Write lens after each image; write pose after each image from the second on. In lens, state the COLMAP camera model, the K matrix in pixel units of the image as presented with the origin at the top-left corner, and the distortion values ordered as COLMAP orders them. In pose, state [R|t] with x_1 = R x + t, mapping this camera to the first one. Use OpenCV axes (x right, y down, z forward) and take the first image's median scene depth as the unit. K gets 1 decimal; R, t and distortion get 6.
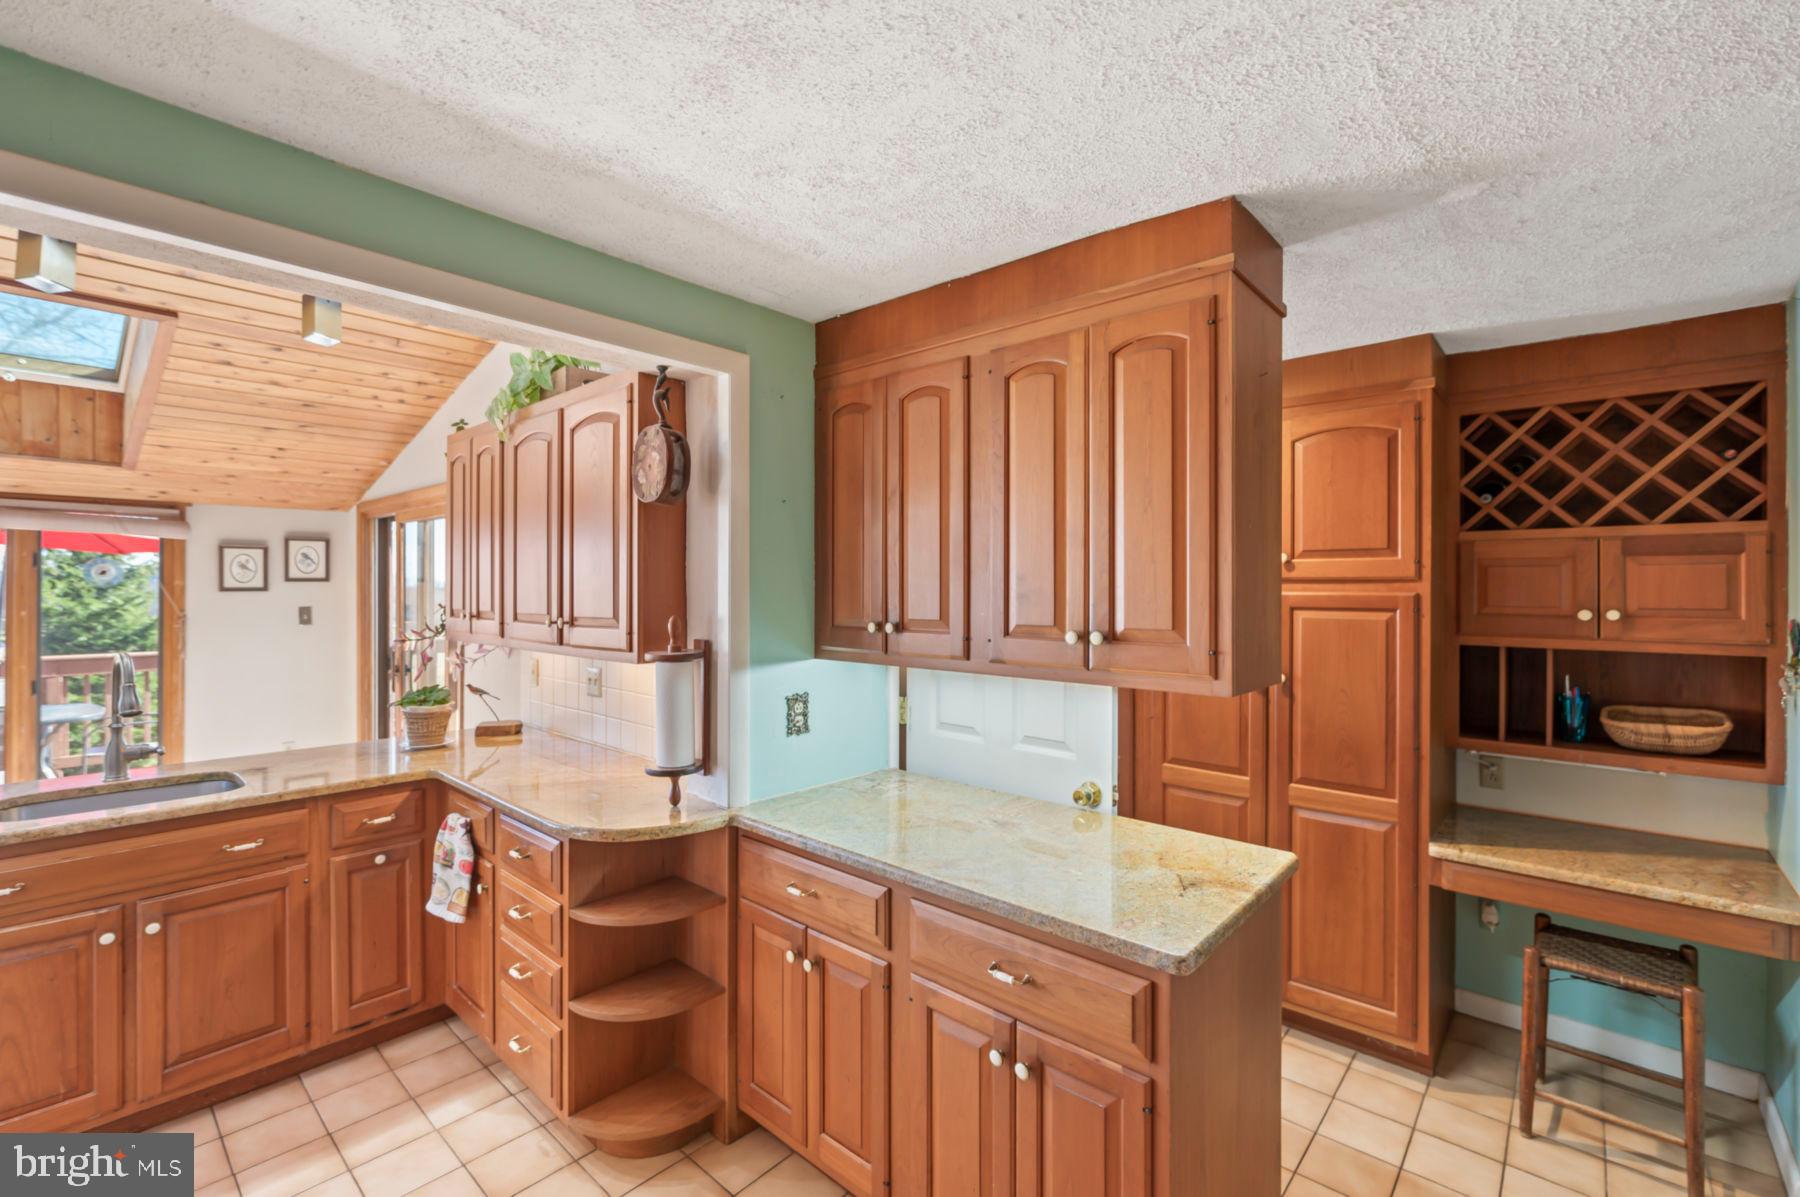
lens RADIAL K [[770.9, 0, 922.0], [0, 770.9, 585.7], [0, 0, 1]] dist [-0.013157, -0.000421]
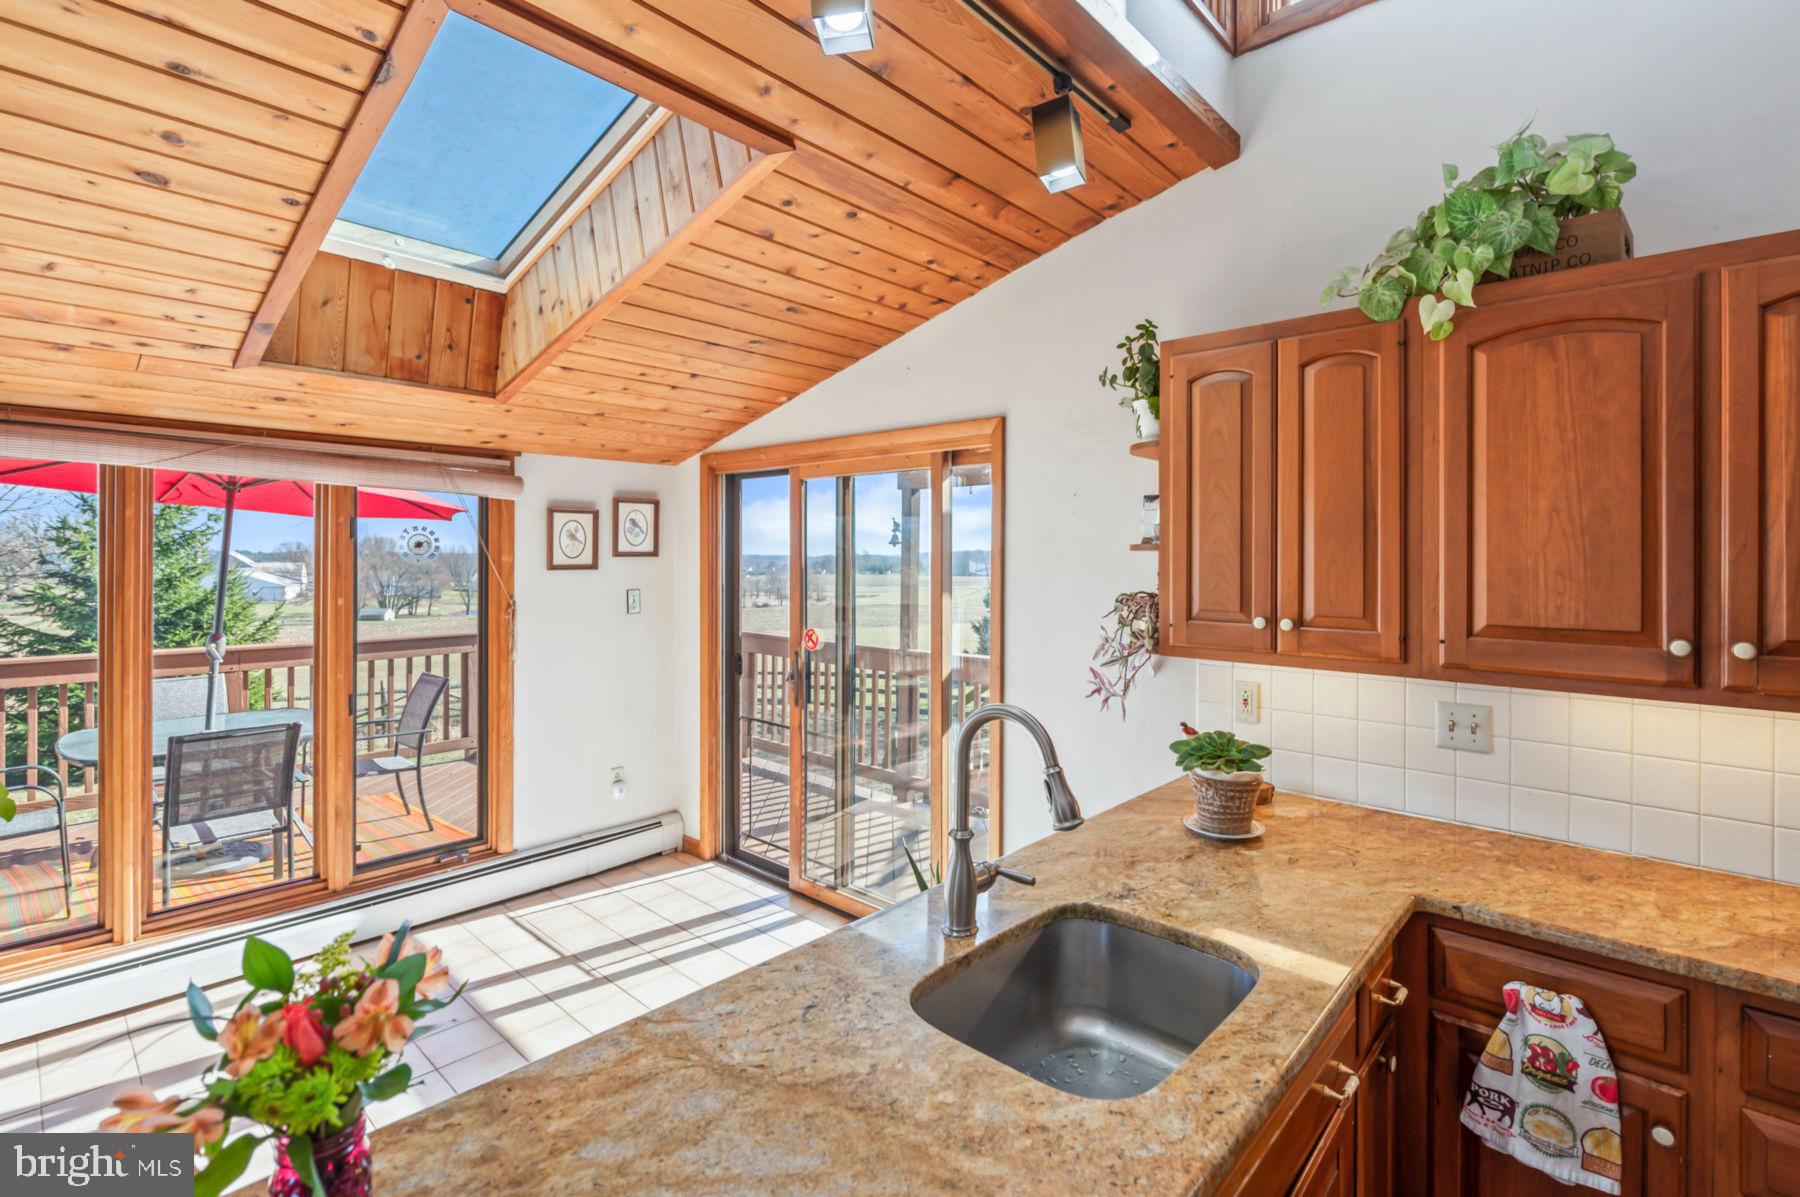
lens RADIAL K [[828.2, 0, 904.3], [0, 828.2, 560.4], [0, 0, 1]] dist [-0.000728, -0.000147]
pose [[0.999606, 0.003972, -0.027798, -0.548236], [-0.003732, 0.999955, 0.008681, -0.010457], [0.027831, -0.008574, 0.999576, 0.195609]]
